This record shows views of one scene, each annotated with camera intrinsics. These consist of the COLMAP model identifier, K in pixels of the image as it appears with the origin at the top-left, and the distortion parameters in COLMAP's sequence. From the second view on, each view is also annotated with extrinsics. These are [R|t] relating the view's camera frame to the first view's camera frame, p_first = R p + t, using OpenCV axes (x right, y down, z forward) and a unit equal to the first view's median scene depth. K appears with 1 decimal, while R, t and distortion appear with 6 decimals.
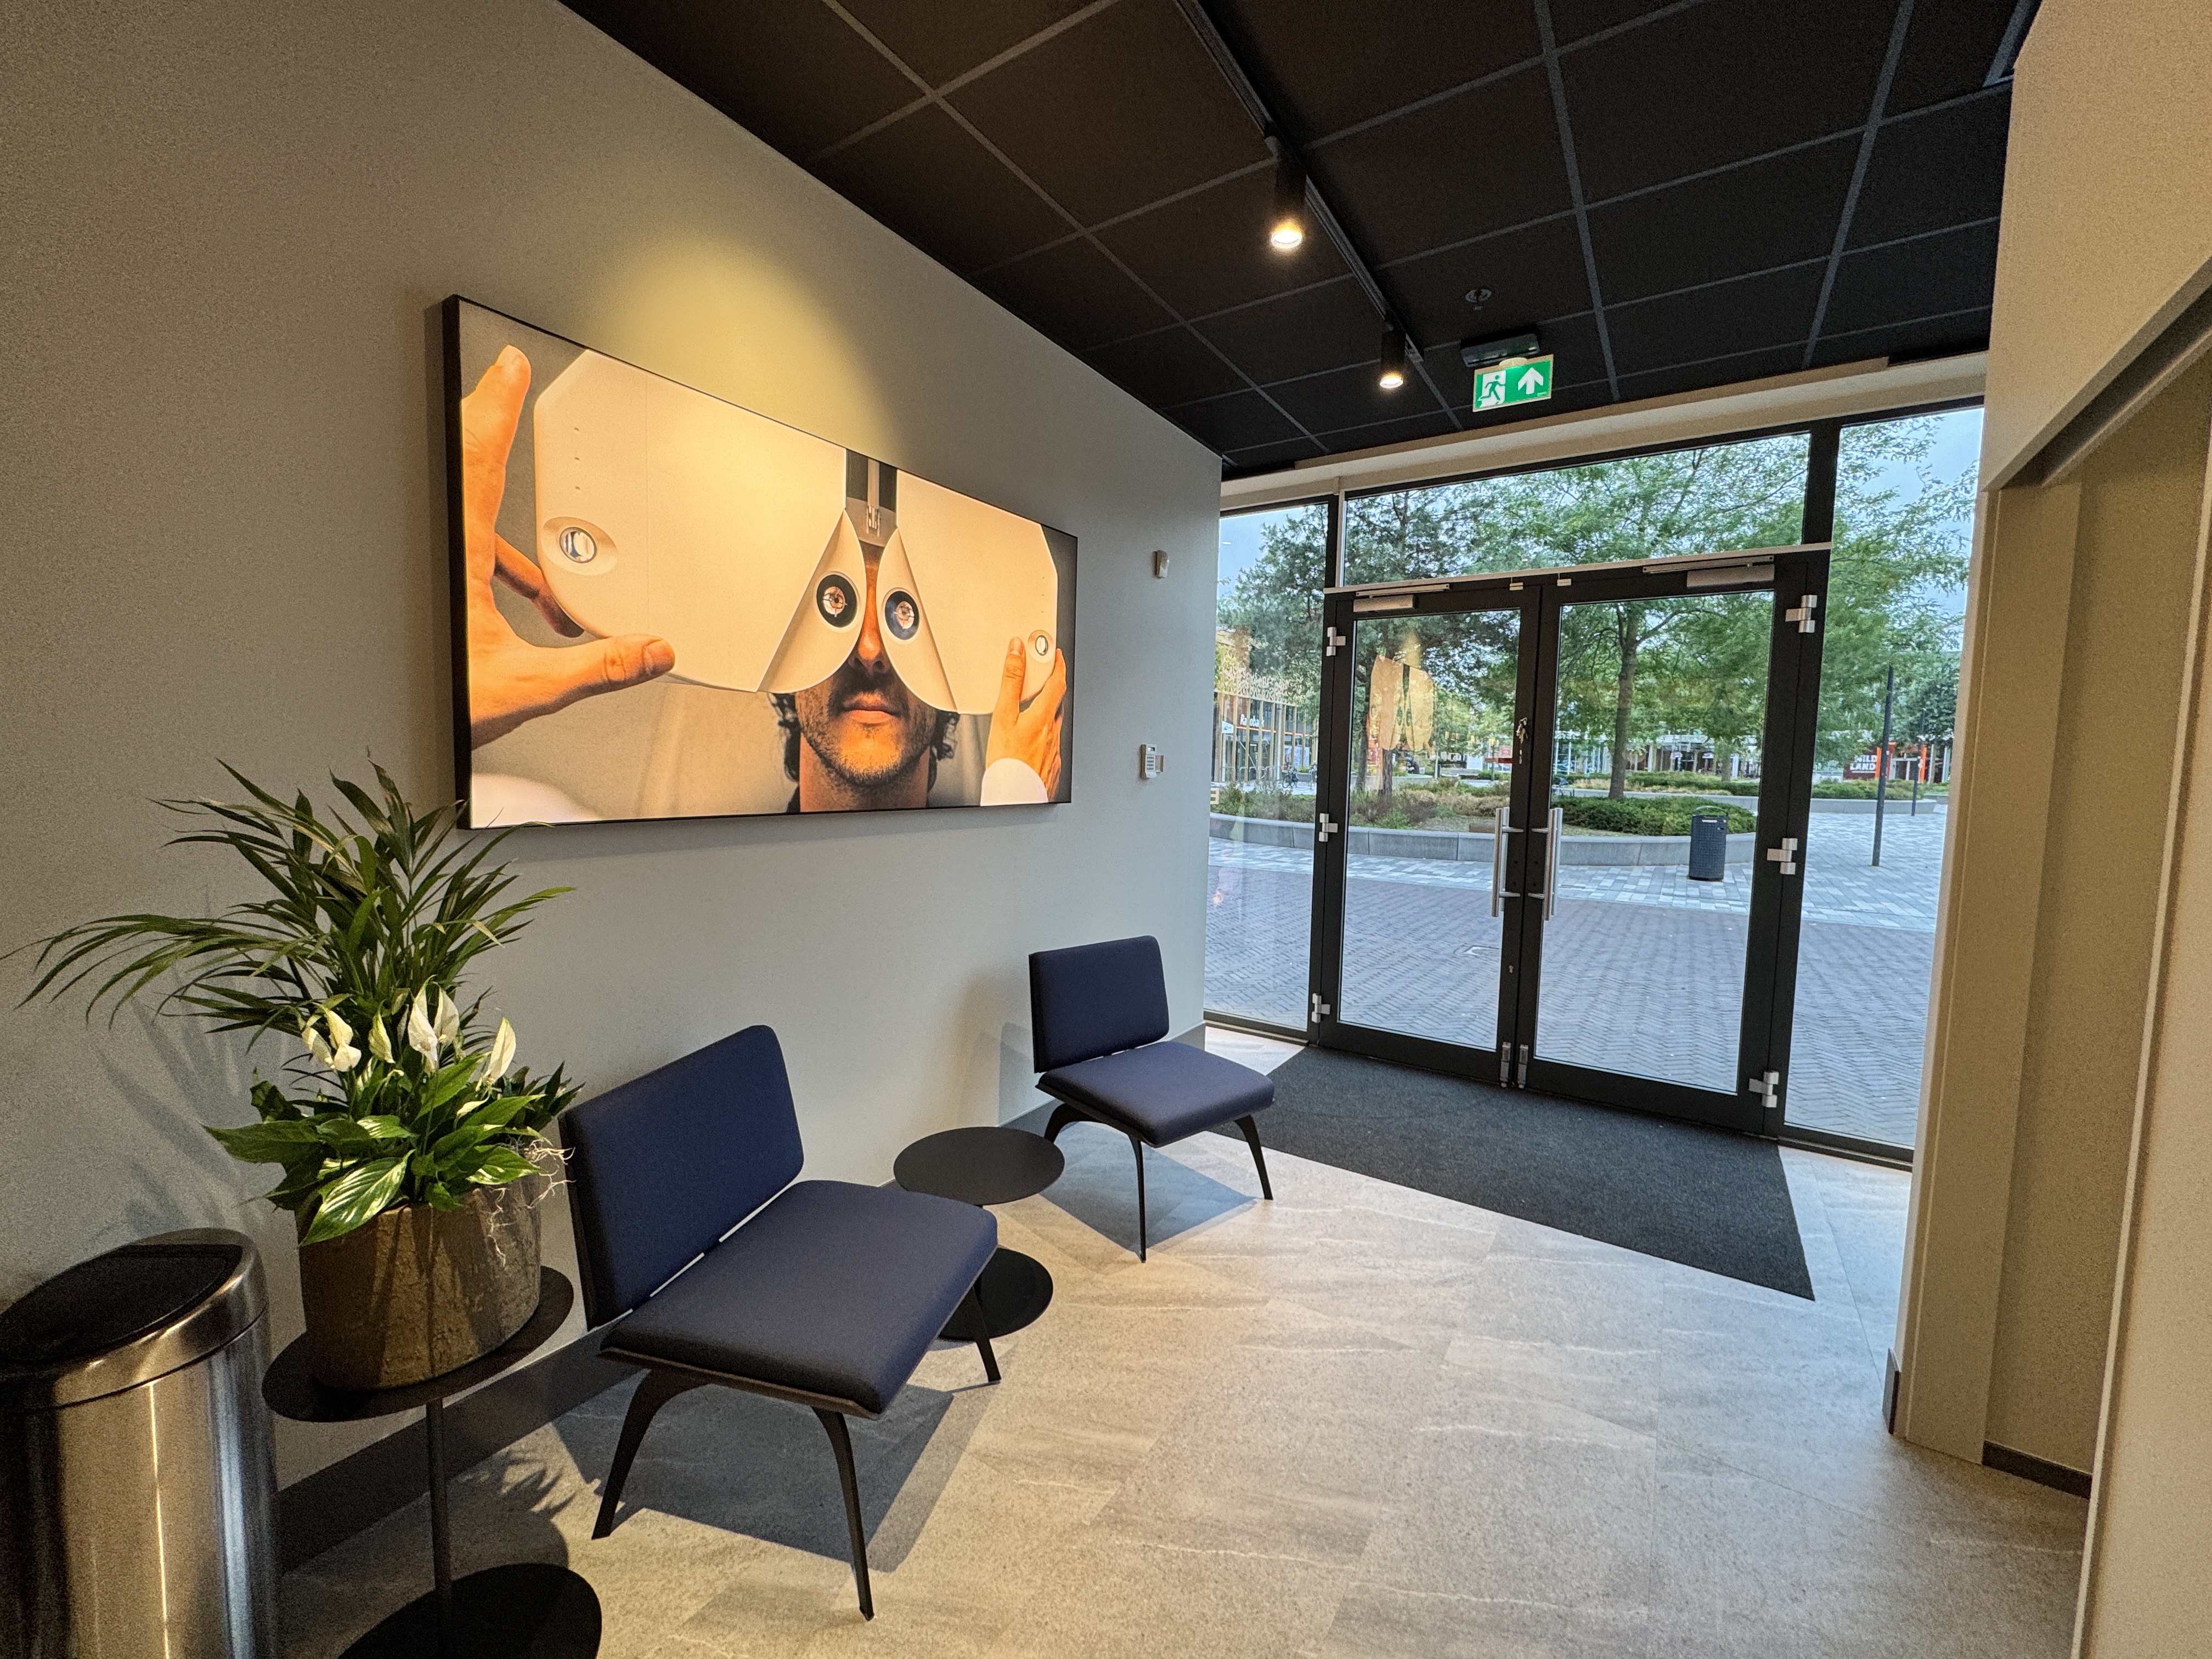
lens RADIAL K [[879.0, 0, 1107.9], [0, 879.0, 825.8], [0, 0, 1]] dist [-0.003407, 0.000290]
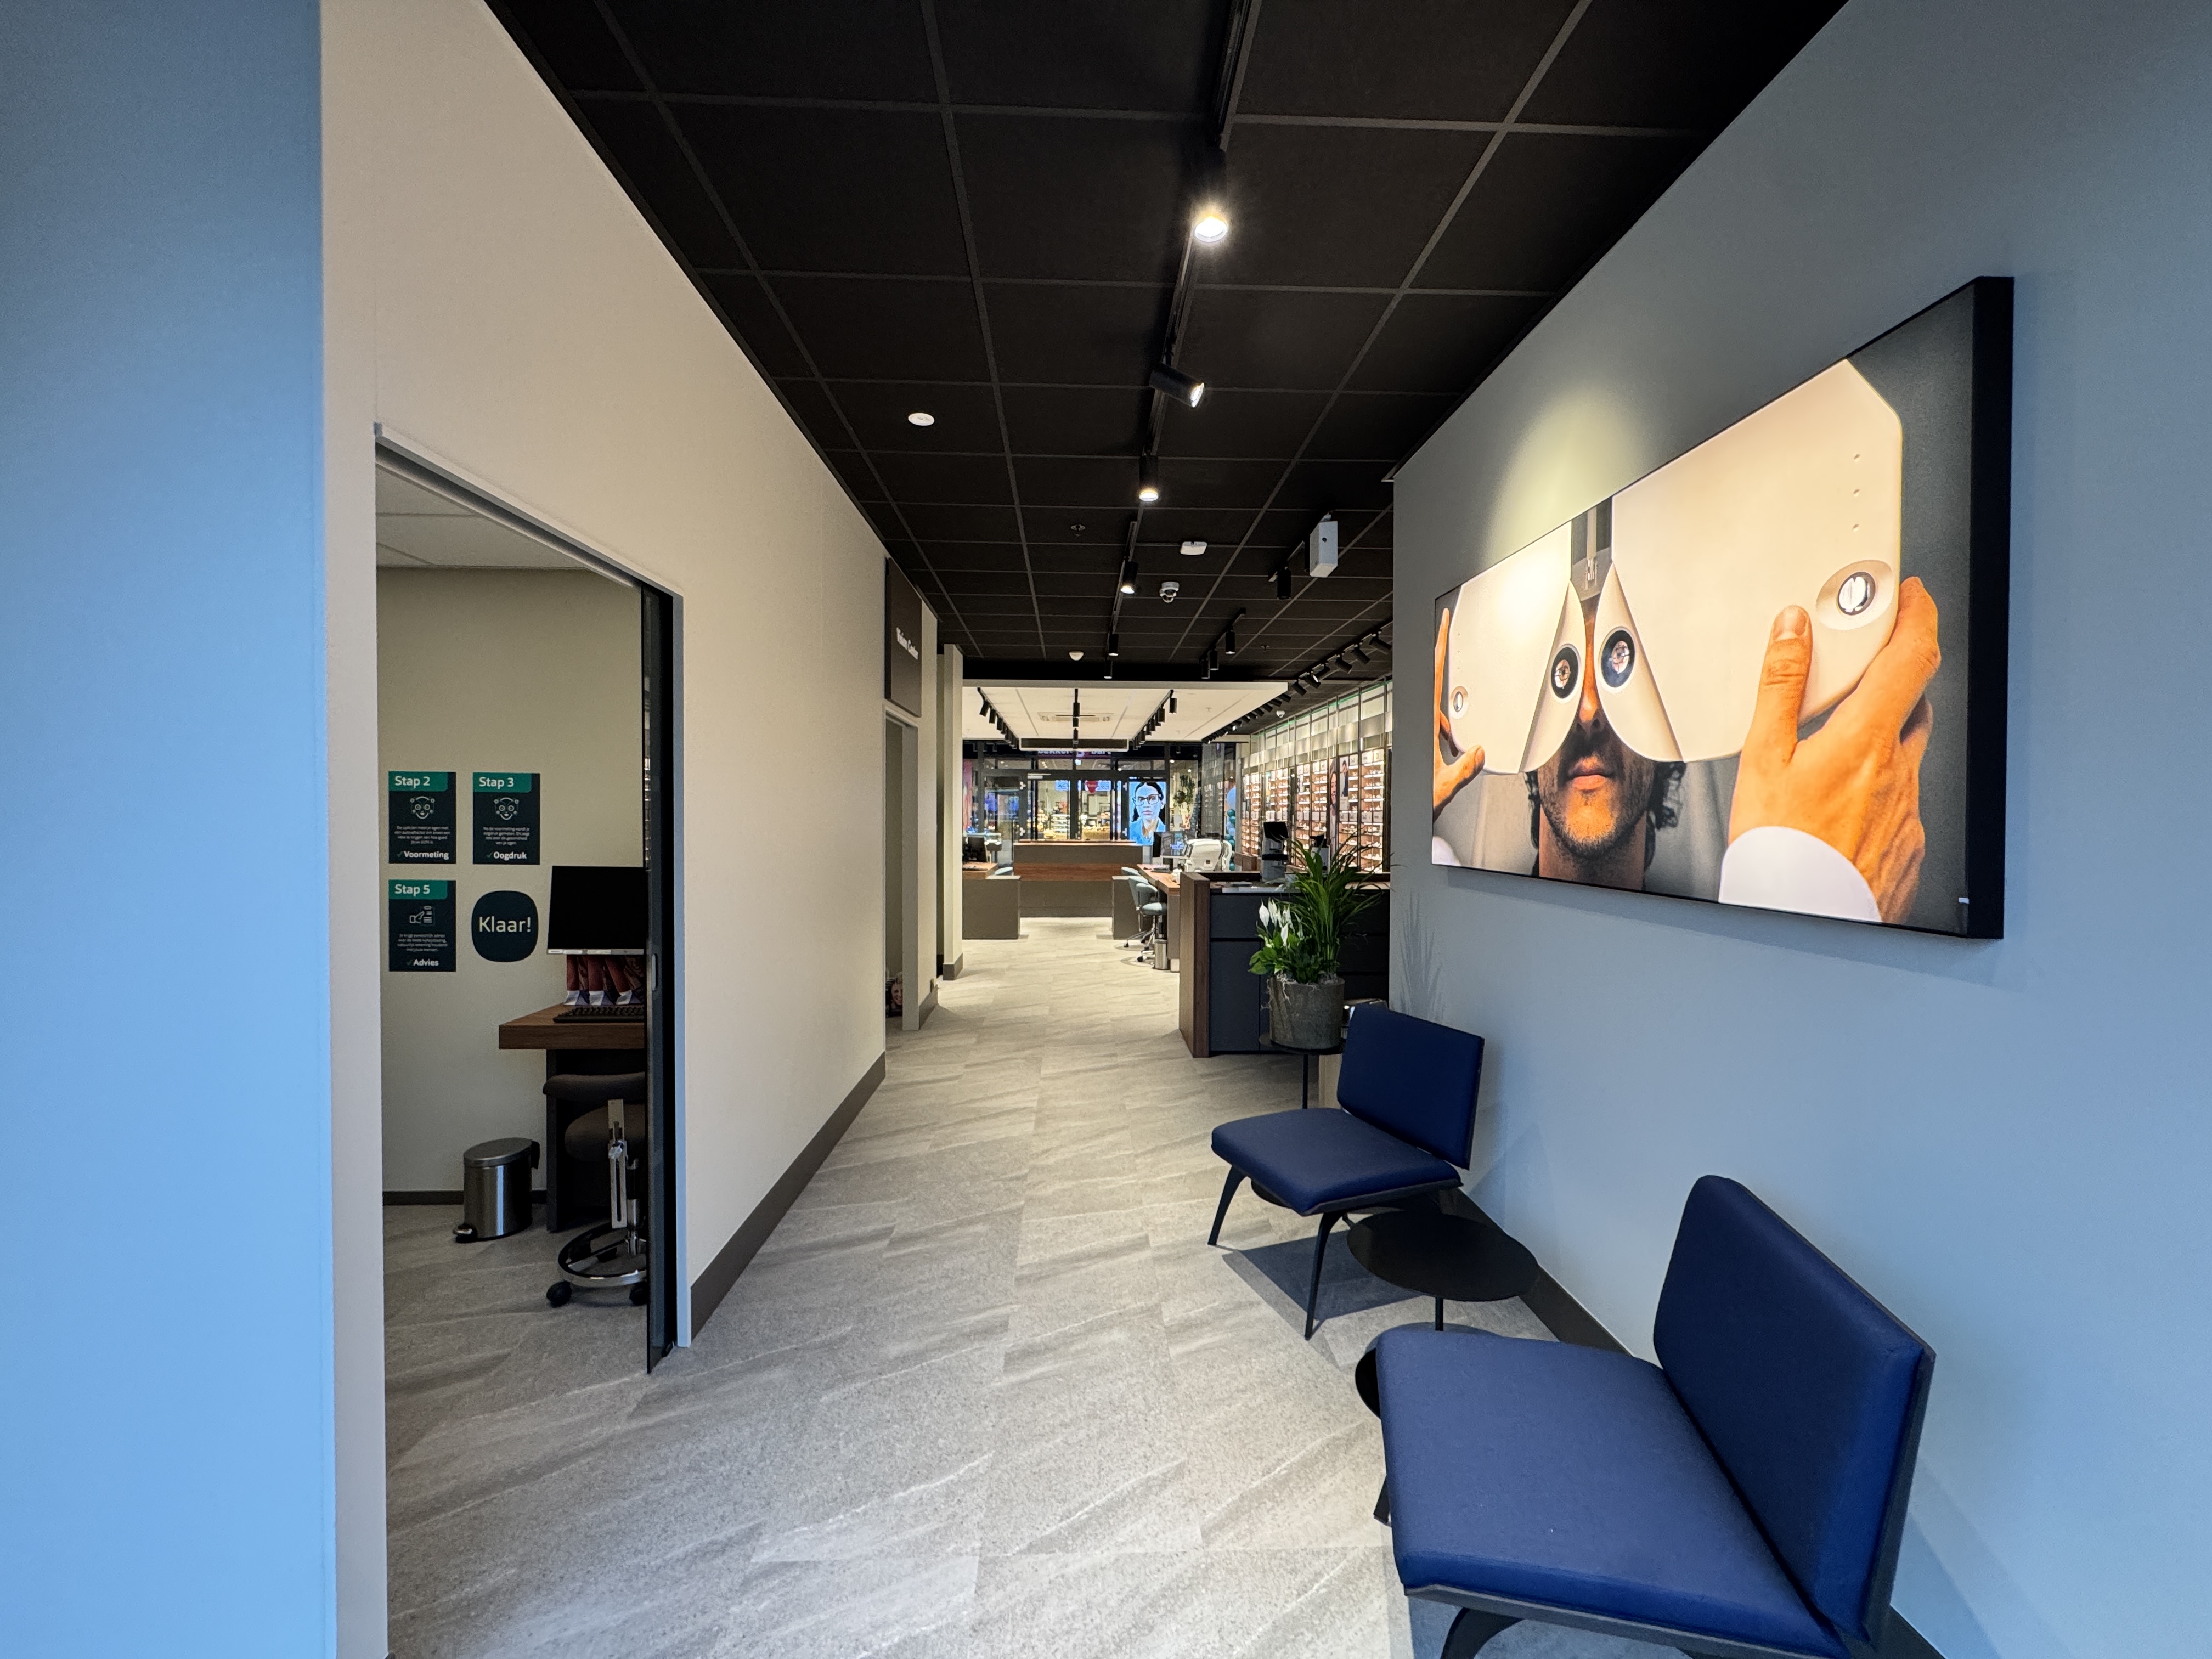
lens RADIAL K [[887.2, 0, 1106.3], [0, 887.2, 824.1], [0, 0, 1]] dist [0.000477, 0.000221]
pose [[-0.814343, -0.021387, -0.579990, 0.649483], [-0.065987, 0.996253, 0.055913, -0.094764], [0.576620, 0.083804, -0.812703, 1.402931]]
